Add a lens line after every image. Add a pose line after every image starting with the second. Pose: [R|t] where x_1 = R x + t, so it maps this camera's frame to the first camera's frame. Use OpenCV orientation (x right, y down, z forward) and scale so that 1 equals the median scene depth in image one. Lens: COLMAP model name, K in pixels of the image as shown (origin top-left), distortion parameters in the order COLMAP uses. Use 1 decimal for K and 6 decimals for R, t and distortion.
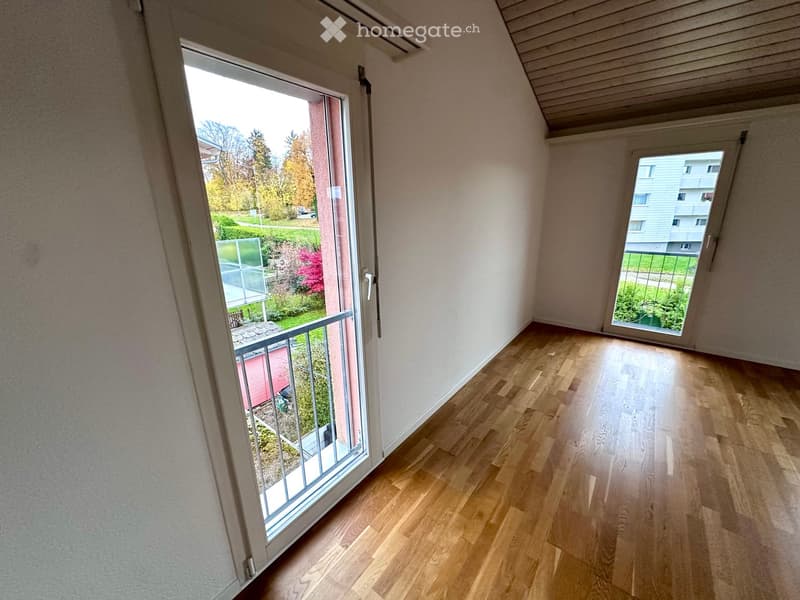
lens RADIAL K [[319.3, 0, 398.4], [0, 319.3, 300.8], [0, 0, 1]] dist [-0.003009, -0.000810]
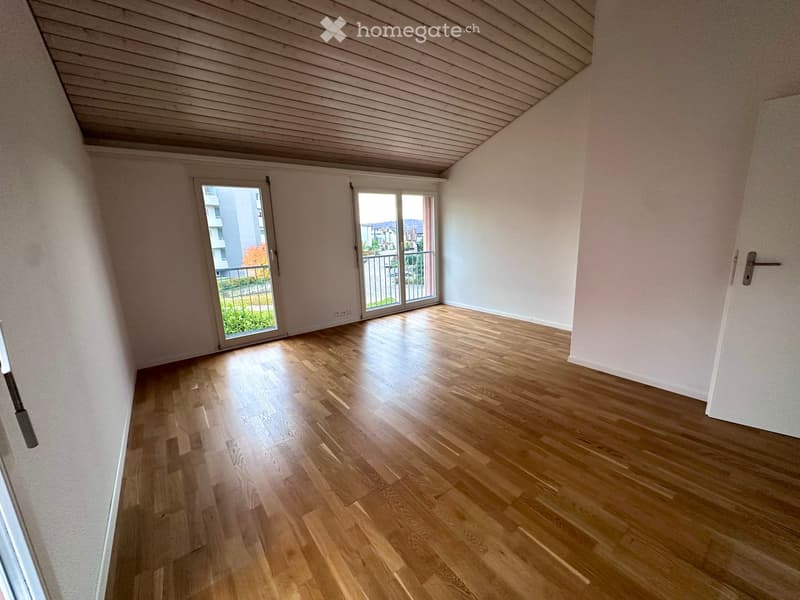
lens RADIAL K [[319.3, 0, 400.0], [0, 319.3, 300.9], [0, 0, 1]] dist [-0.003009, -0.000810]
pose [[0.248695, -0.188515, 0.950060, -0.229235], [0.297425, 0.948350, 0.110320, 0.012085], [-0.921786, 0.255135, 0.291919, 0.192839]]
